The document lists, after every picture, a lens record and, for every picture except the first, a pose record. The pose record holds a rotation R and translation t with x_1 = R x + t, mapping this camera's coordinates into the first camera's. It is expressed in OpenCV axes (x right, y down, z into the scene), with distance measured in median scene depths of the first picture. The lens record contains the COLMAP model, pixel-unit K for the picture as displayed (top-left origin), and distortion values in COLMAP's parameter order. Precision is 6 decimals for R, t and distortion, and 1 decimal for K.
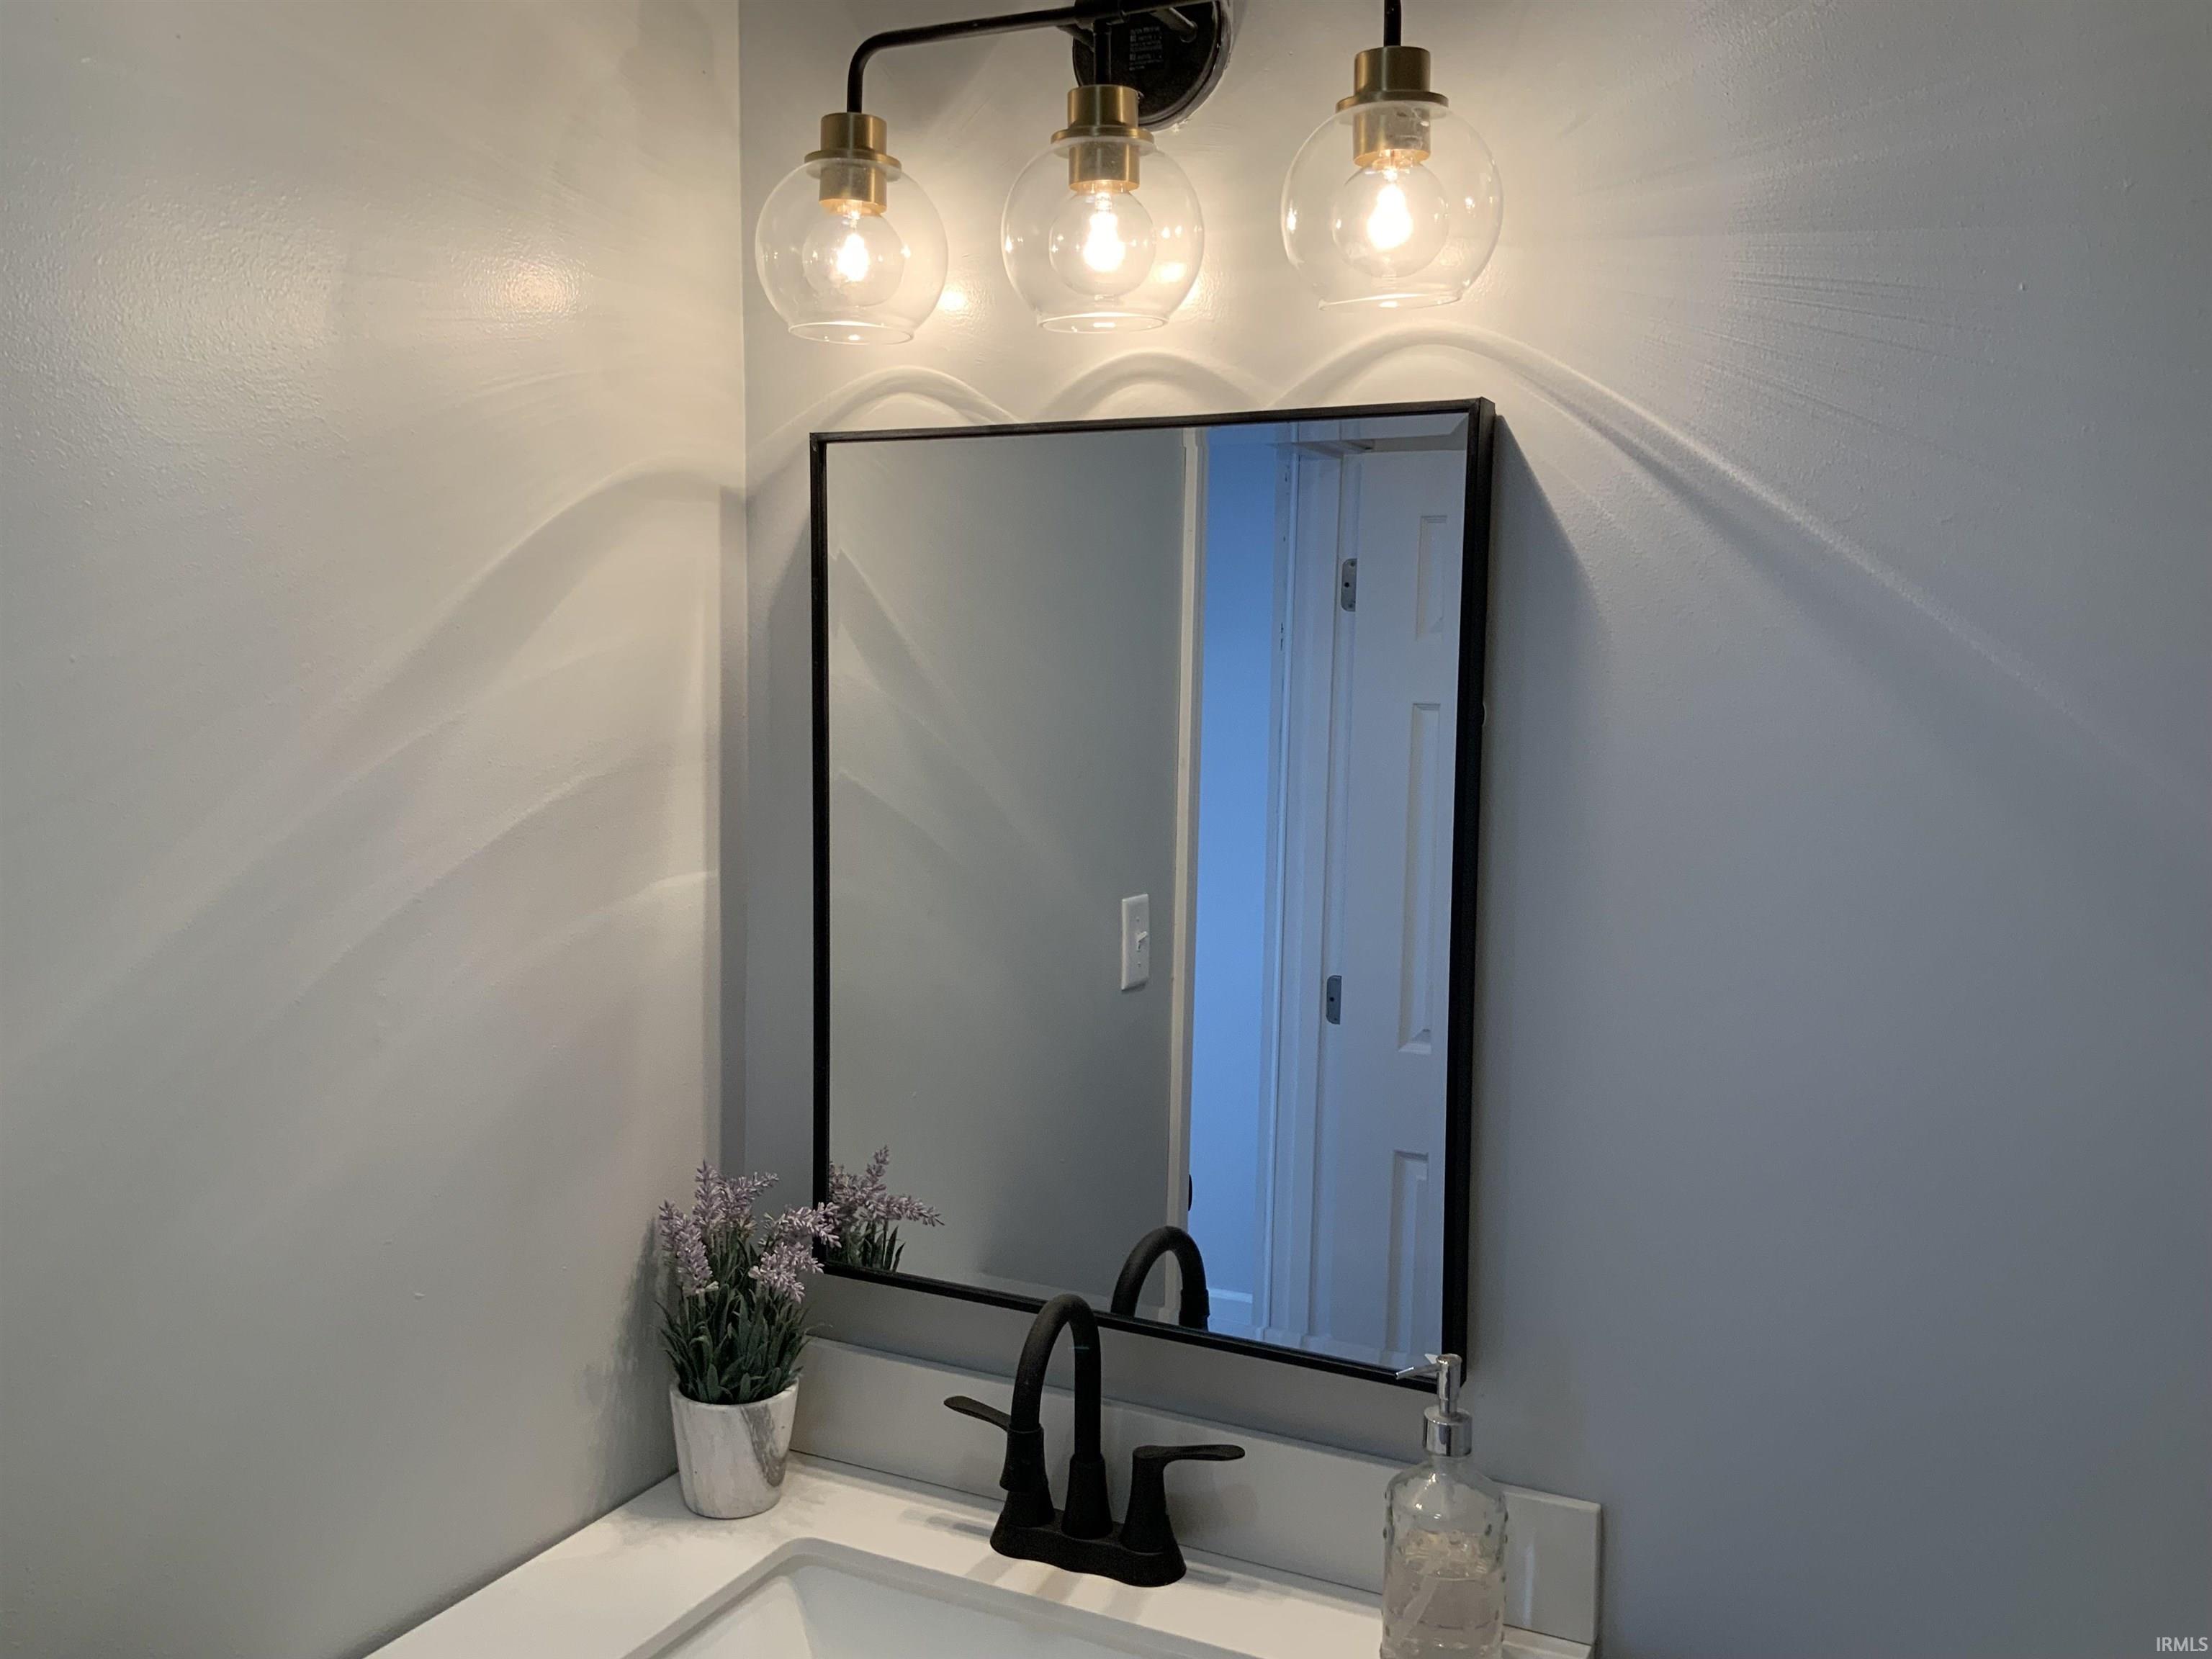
lens RADIAL K [[1835.9, 0, 1114.0], [0, 1835.9, 821.3], [0, 0, 1]] dist [0.100573, -0.210650]
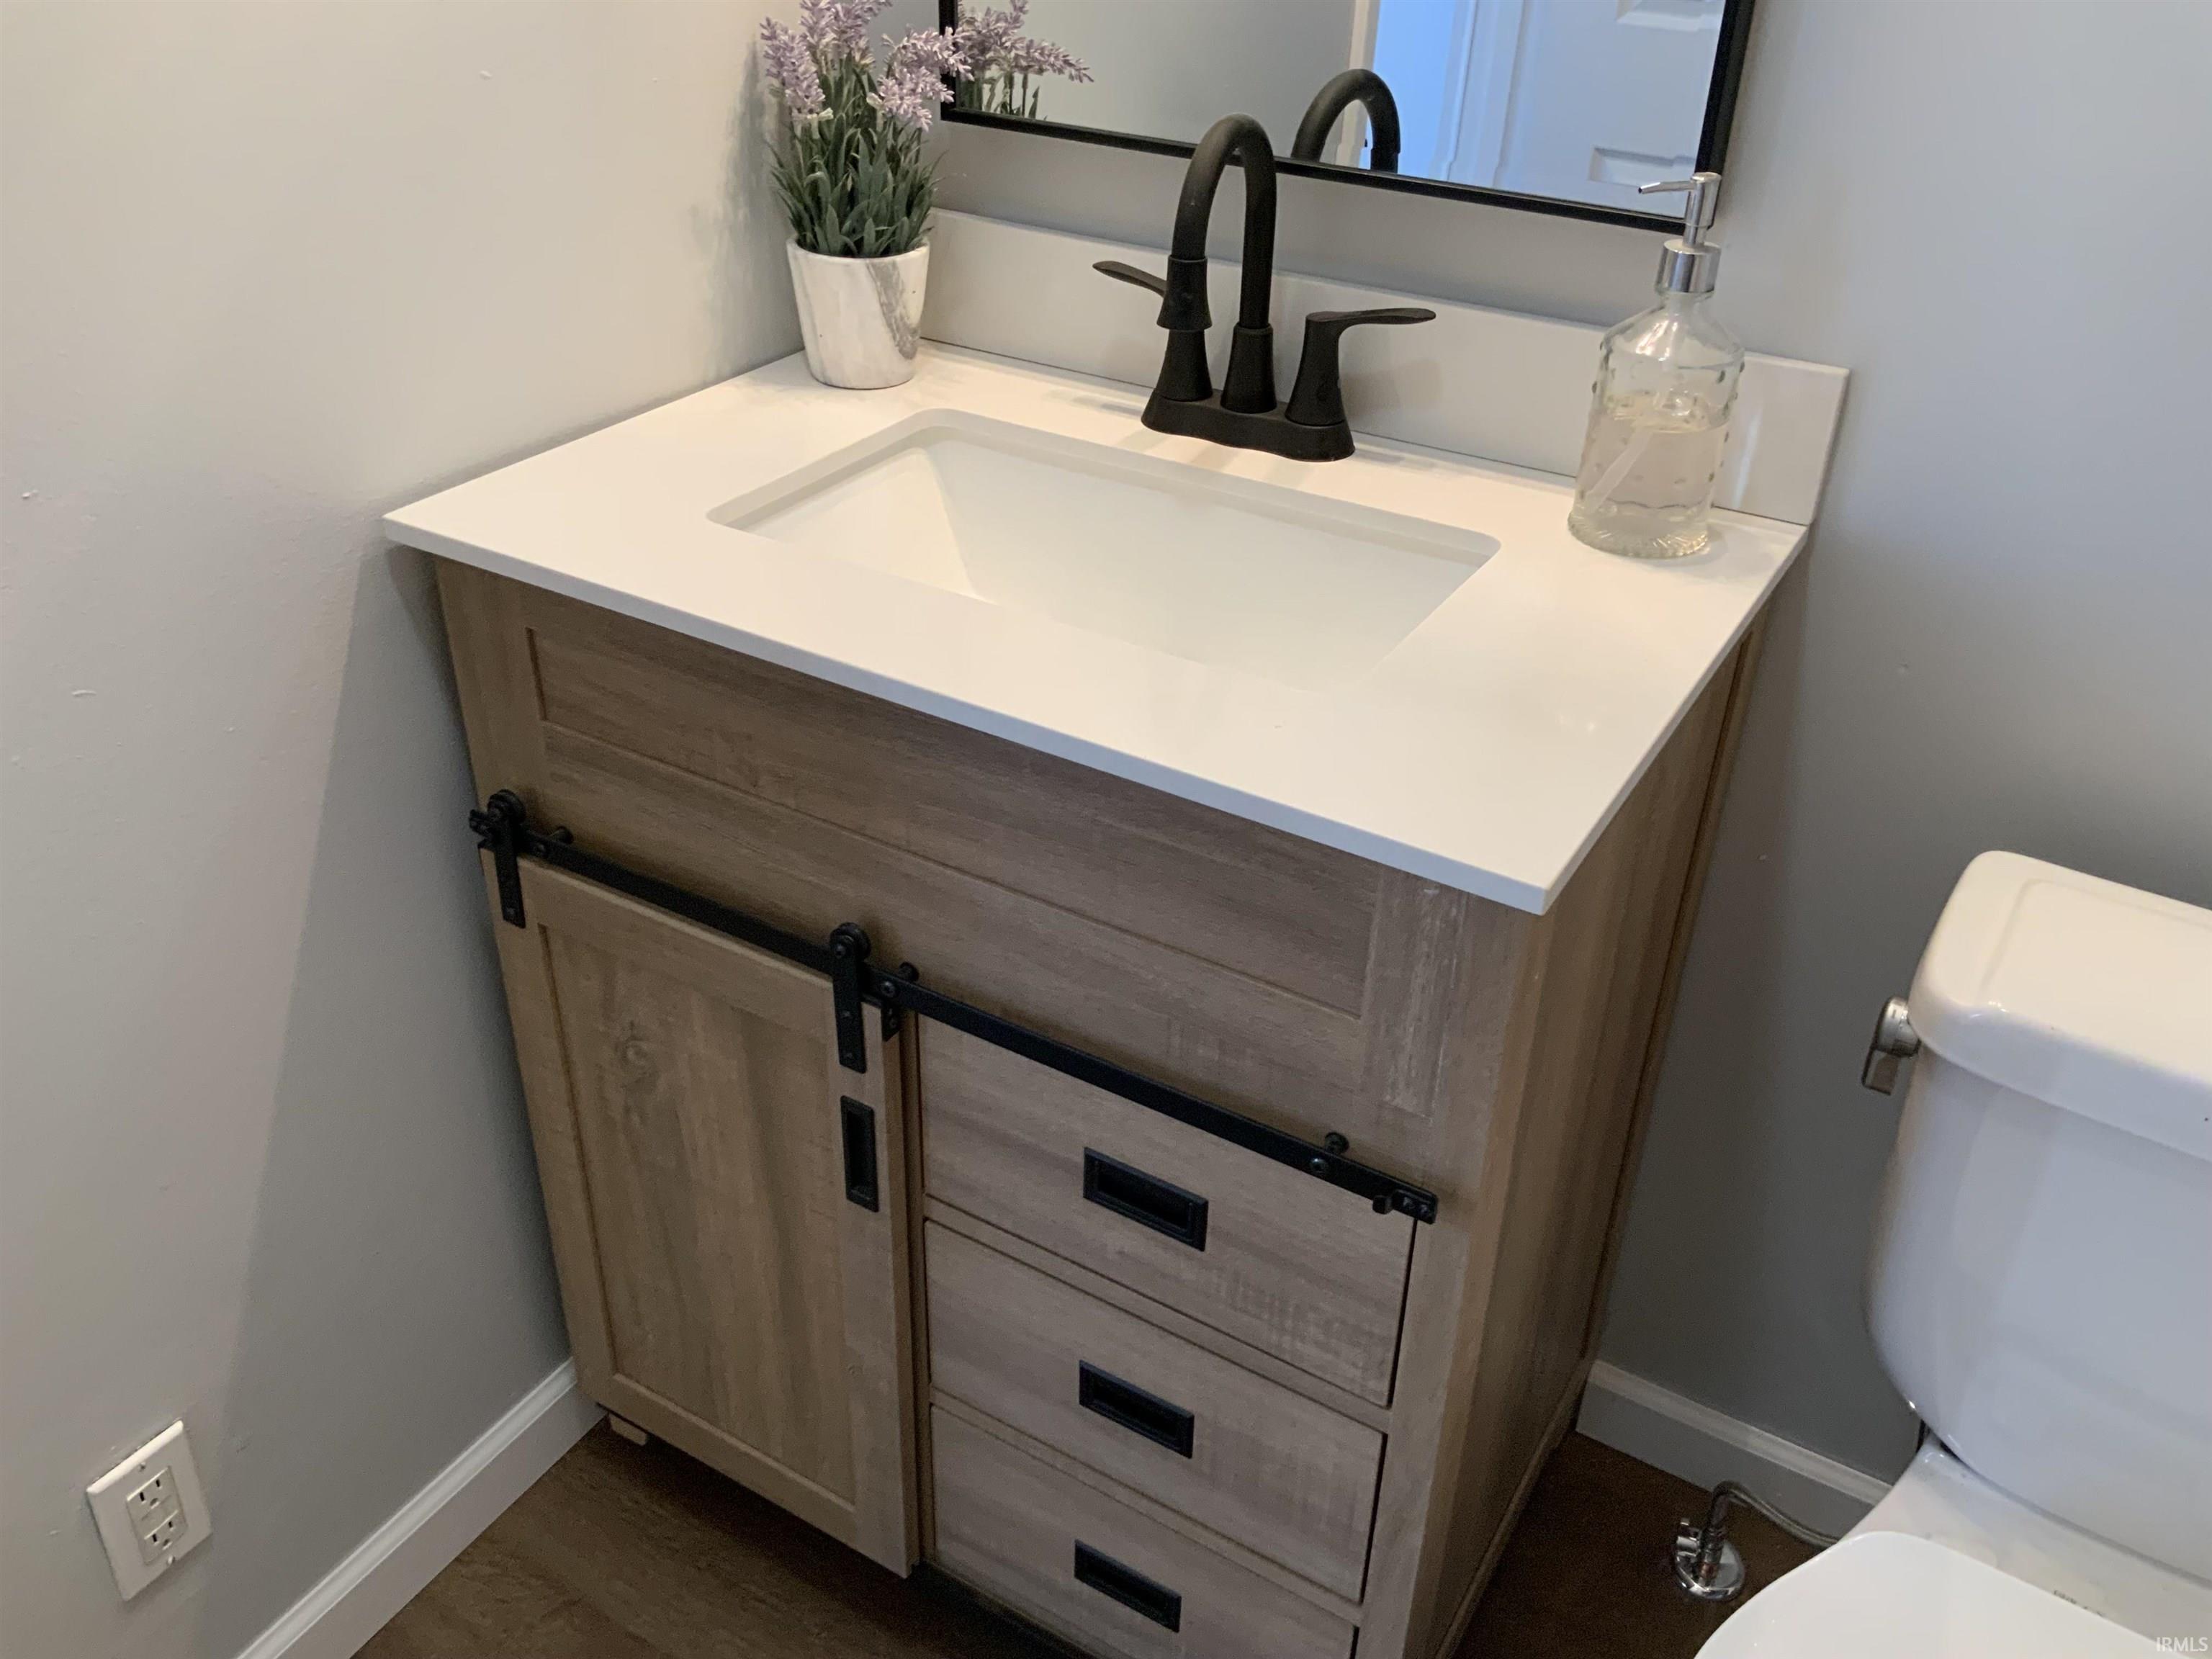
lens RADIAL K [[1835.9, 0, 1114.0], [0, 1835.9, 821.3], [0, 0, 1]] dist [0.100573, -0.210650]
pose [[0.996811, 0.052591, -0.060015, -0.014752], [-0.020021, 0.892865, 0.449879, 0.153085], [0.077245, -0.447243, 0.891071, 0.095276]]
